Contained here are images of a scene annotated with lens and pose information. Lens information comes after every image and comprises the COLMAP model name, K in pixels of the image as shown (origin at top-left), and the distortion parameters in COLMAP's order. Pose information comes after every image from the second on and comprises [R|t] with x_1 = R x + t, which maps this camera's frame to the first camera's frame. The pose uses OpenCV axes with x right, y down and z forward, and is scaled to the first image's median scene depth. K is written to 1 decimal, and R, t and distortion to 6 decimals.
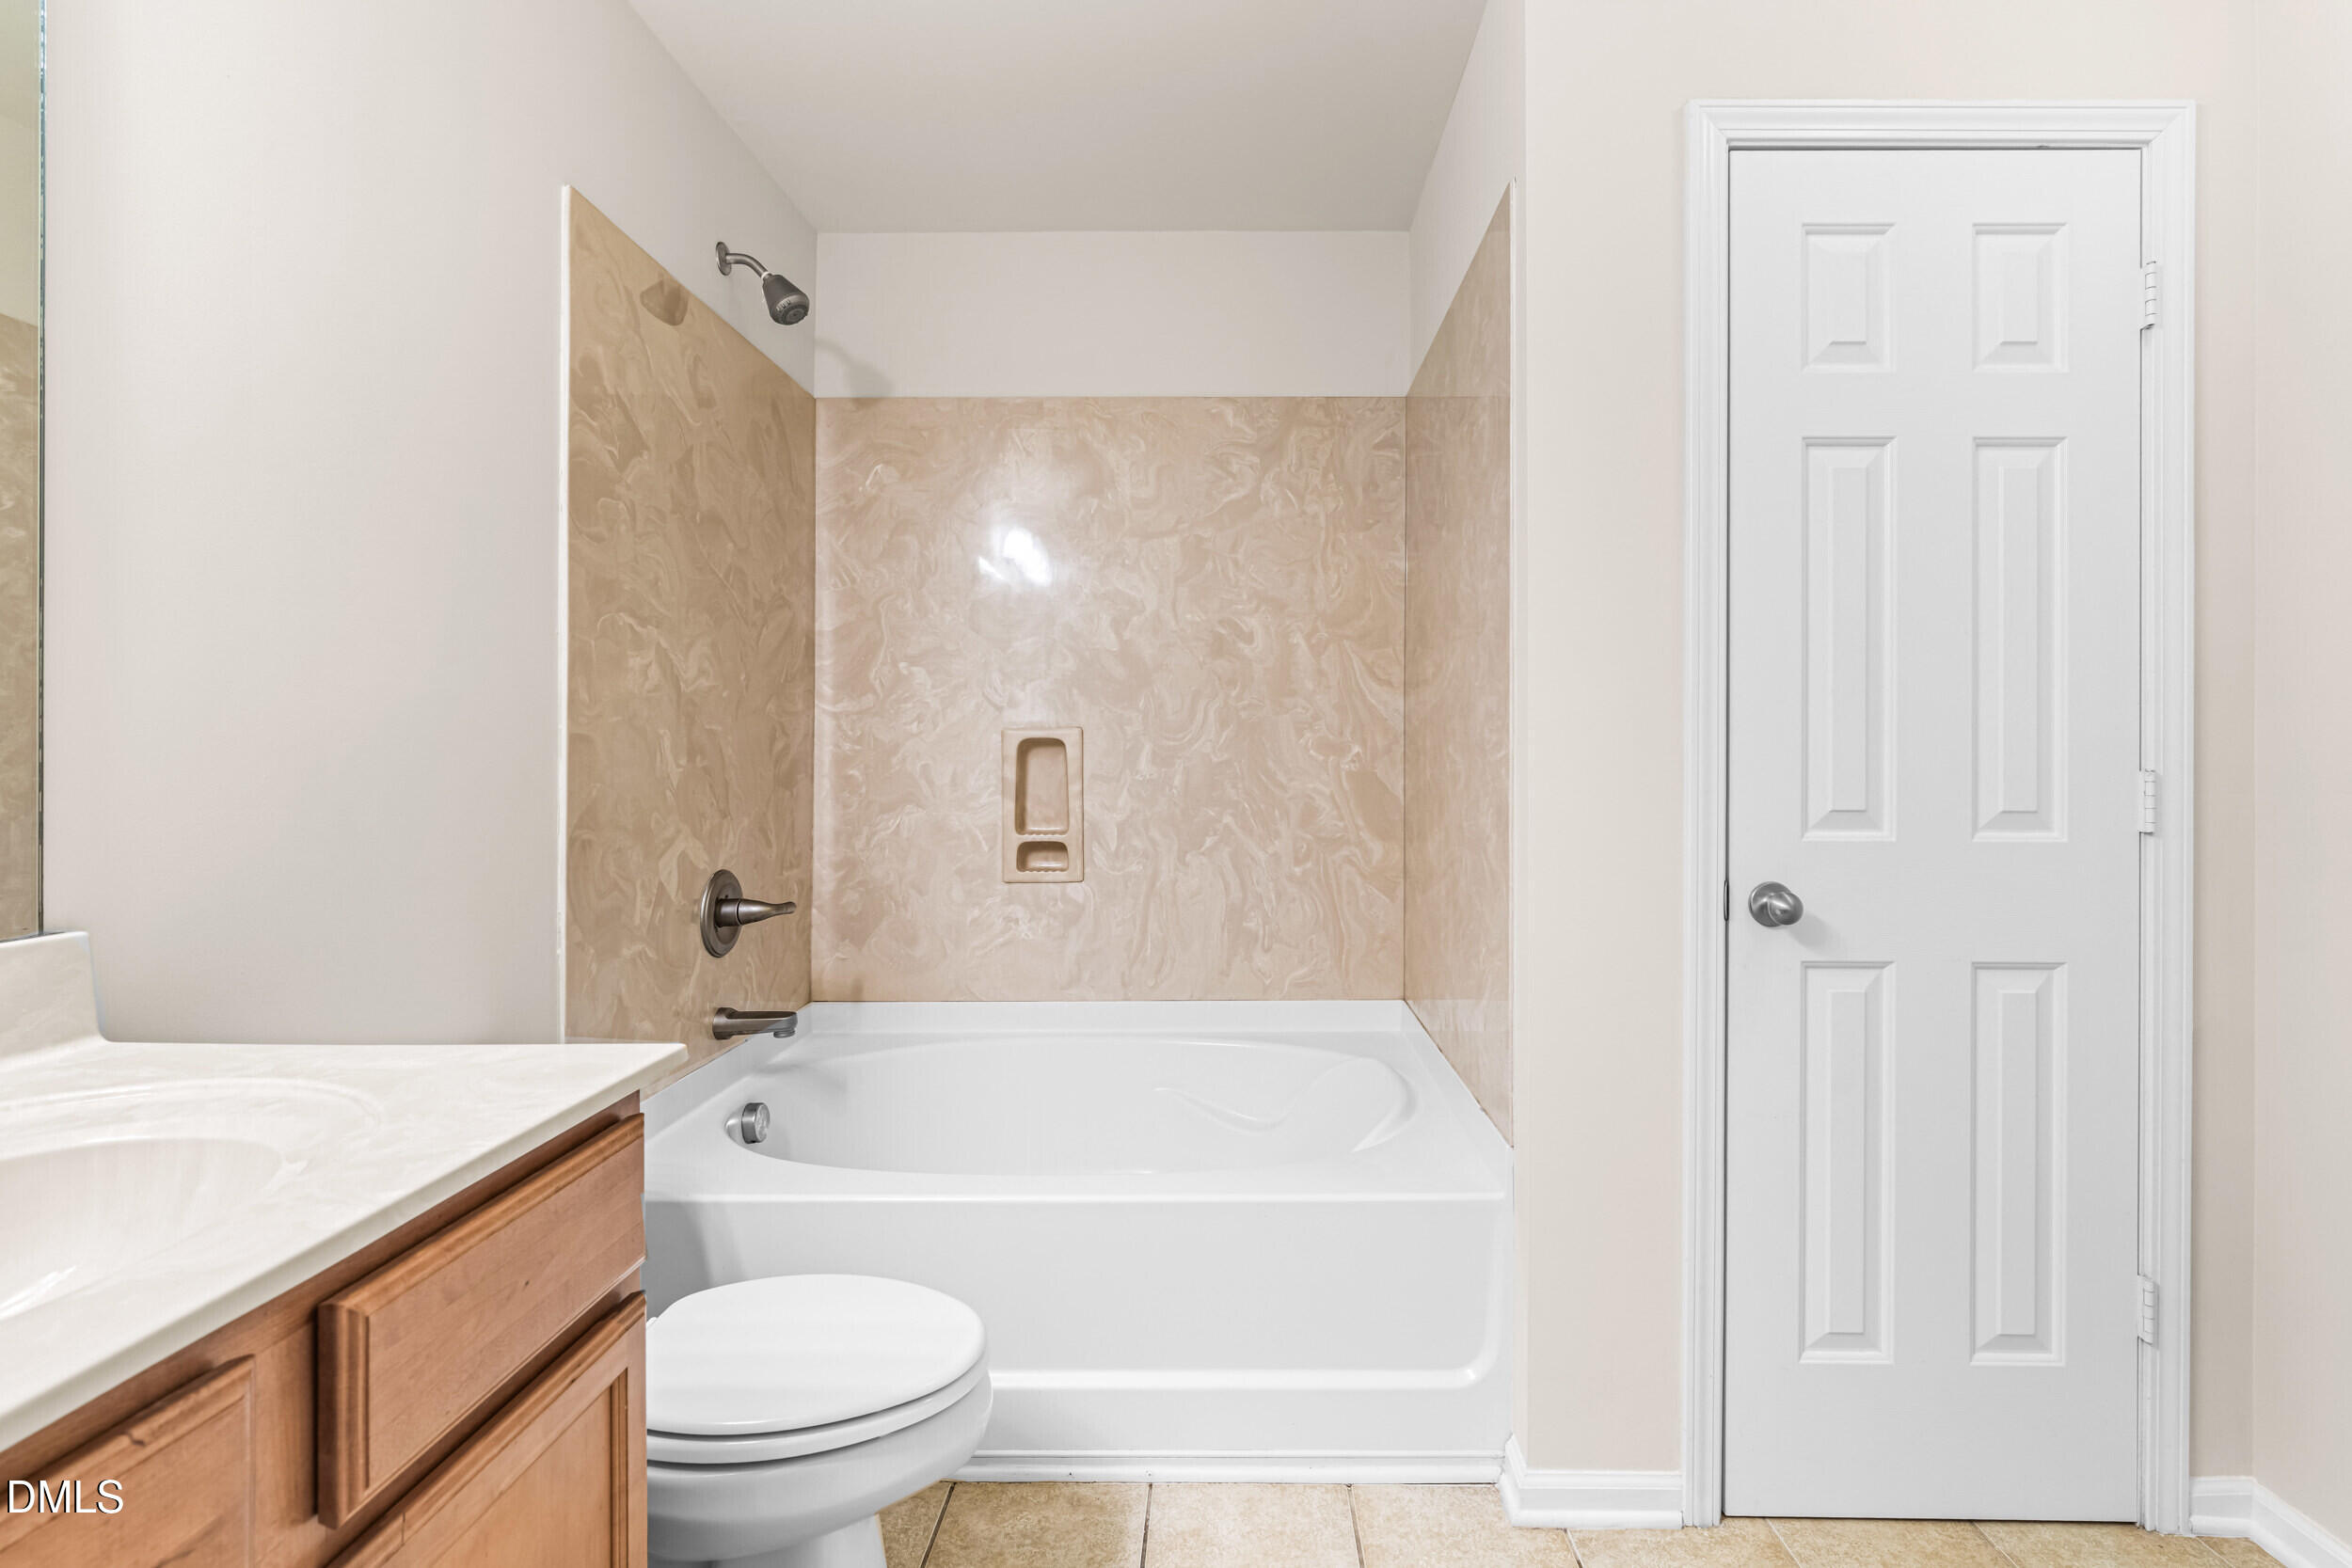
lens RADIAL K [[1100.1, 0, 1162.8], [0, 1100.1, 763.9], [0, 0, 1]] dist [-0.008606, 0.002954]
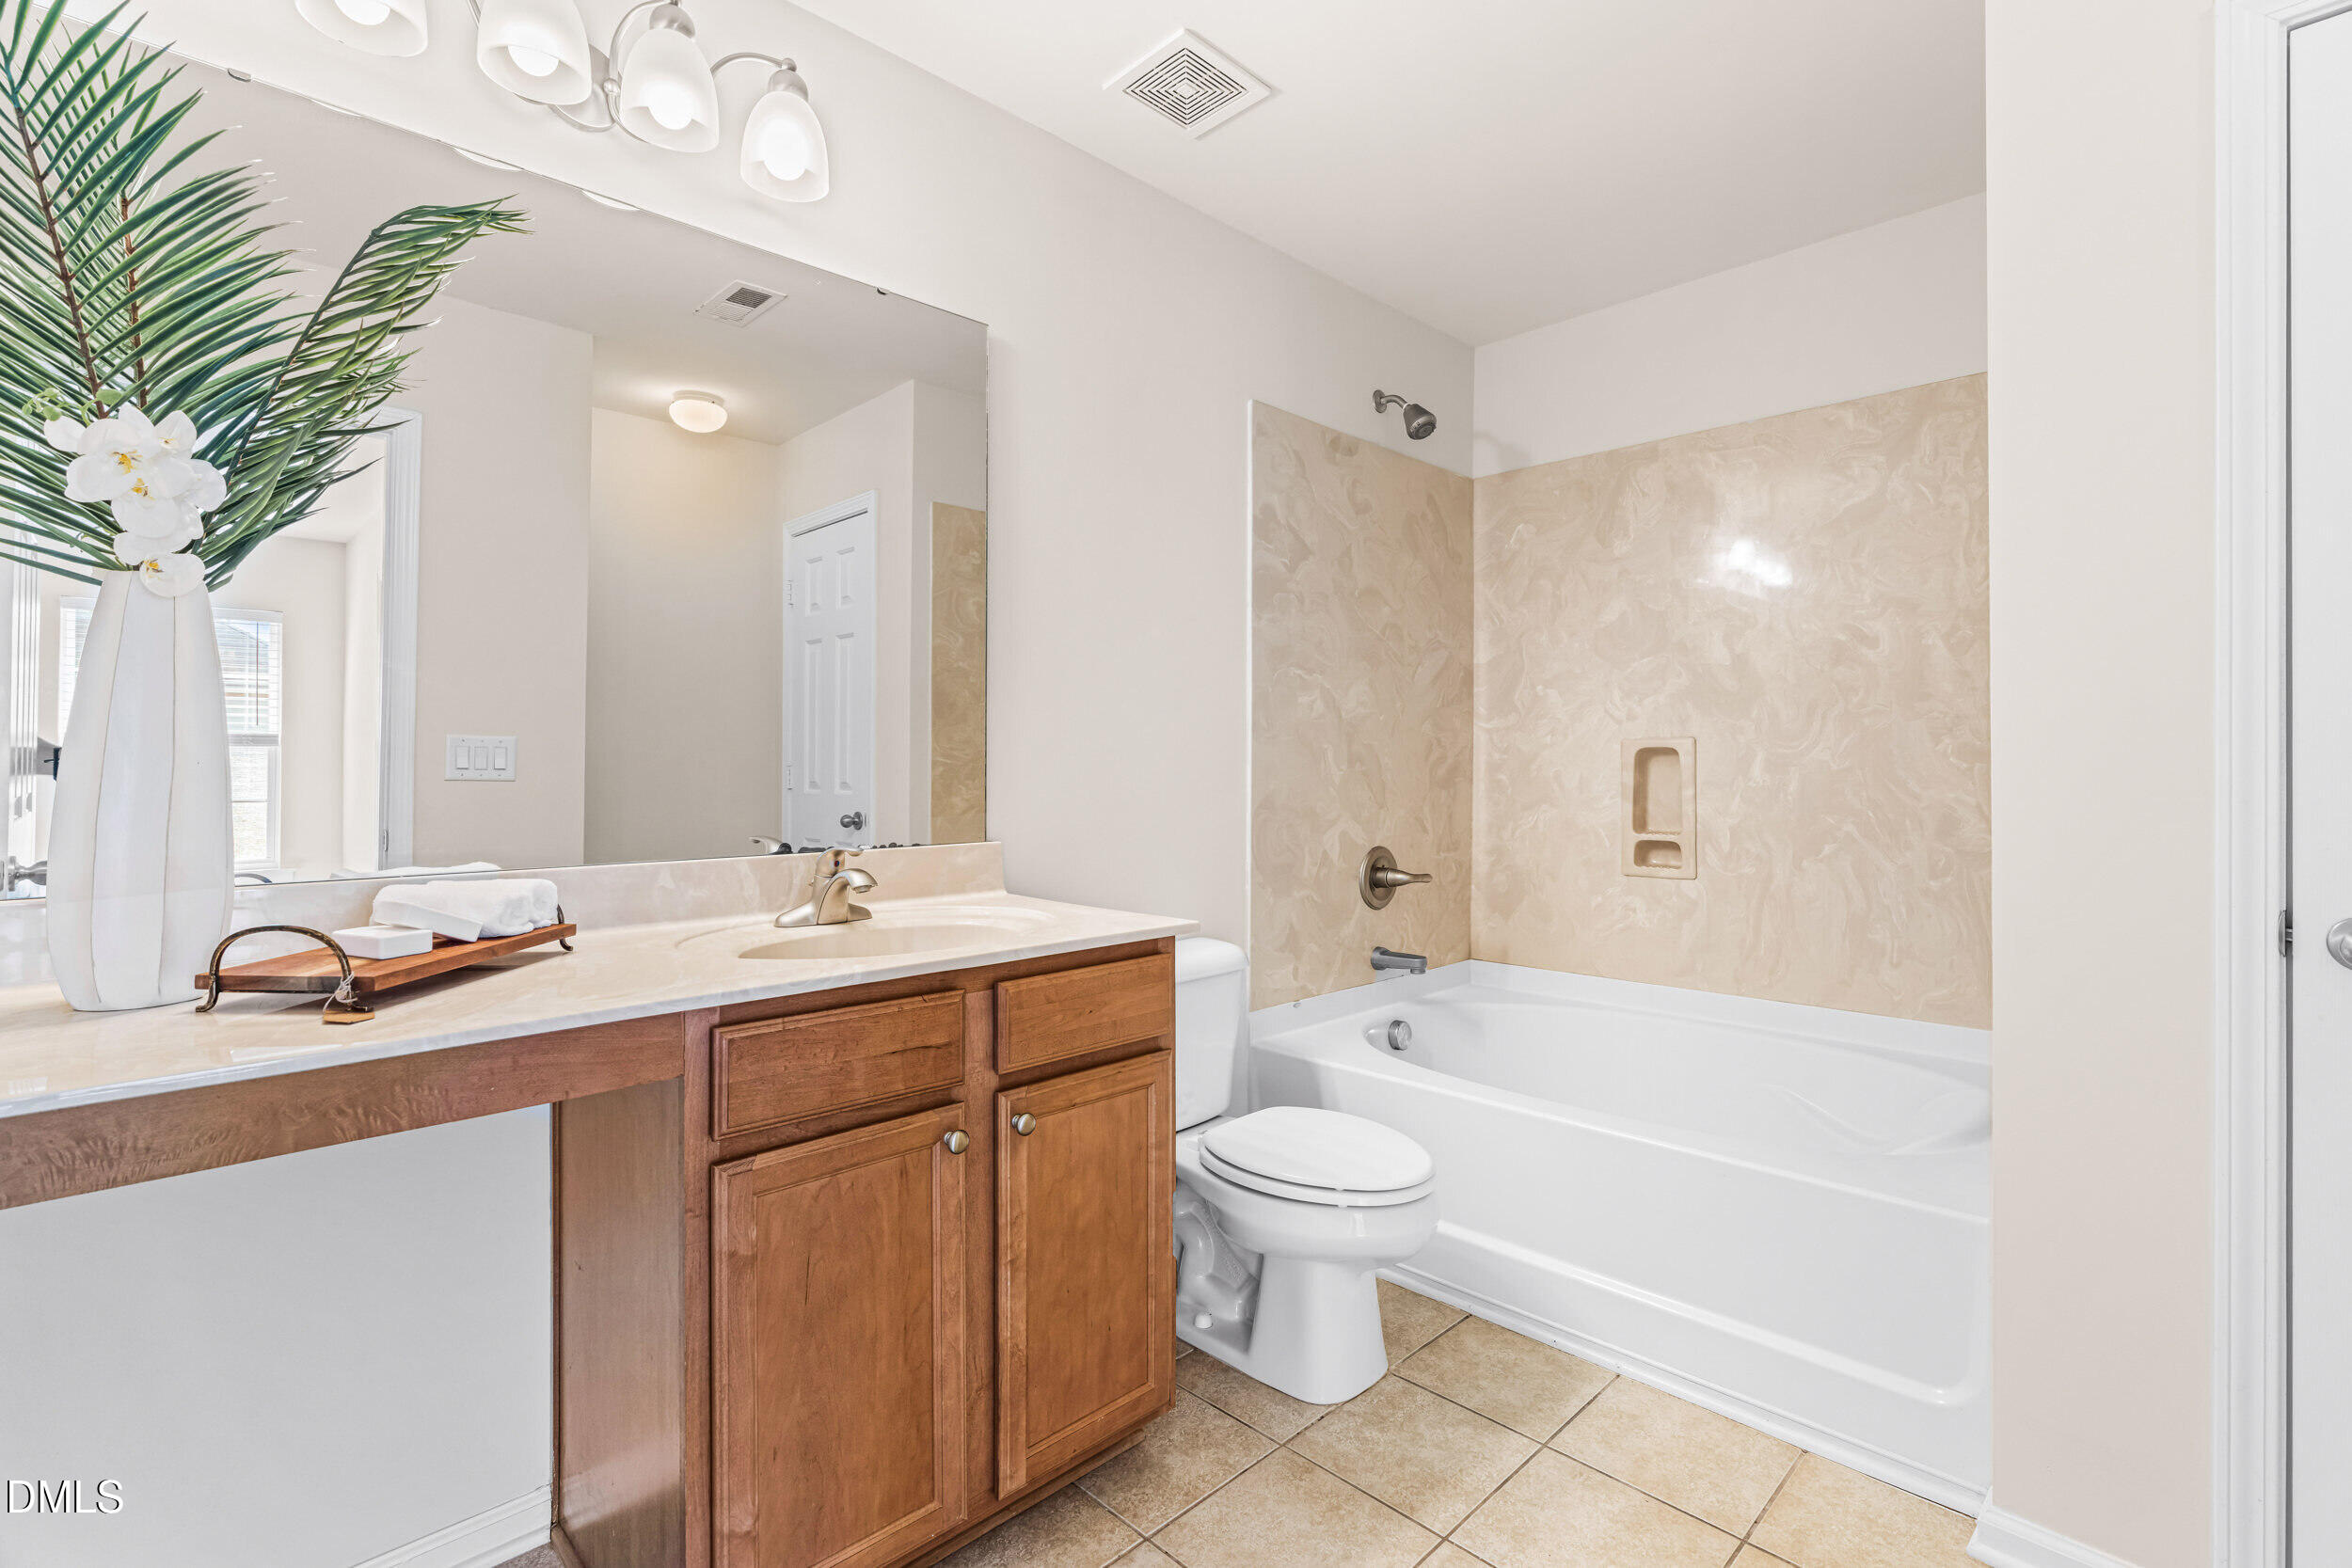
lens RADIAL K [[1100.1, 0, 1194.5], [0, 1100.1, 776.1], [0, 0, 1]] dist [-0.008606, 0.002954]
pose [[0.708070, 0.006734, -0.706110, 0.347520], [-0.007041, 0.999972, 0.002475, 0.006145], [0.706107, 0.003219, 0.708098, -0.116304]]
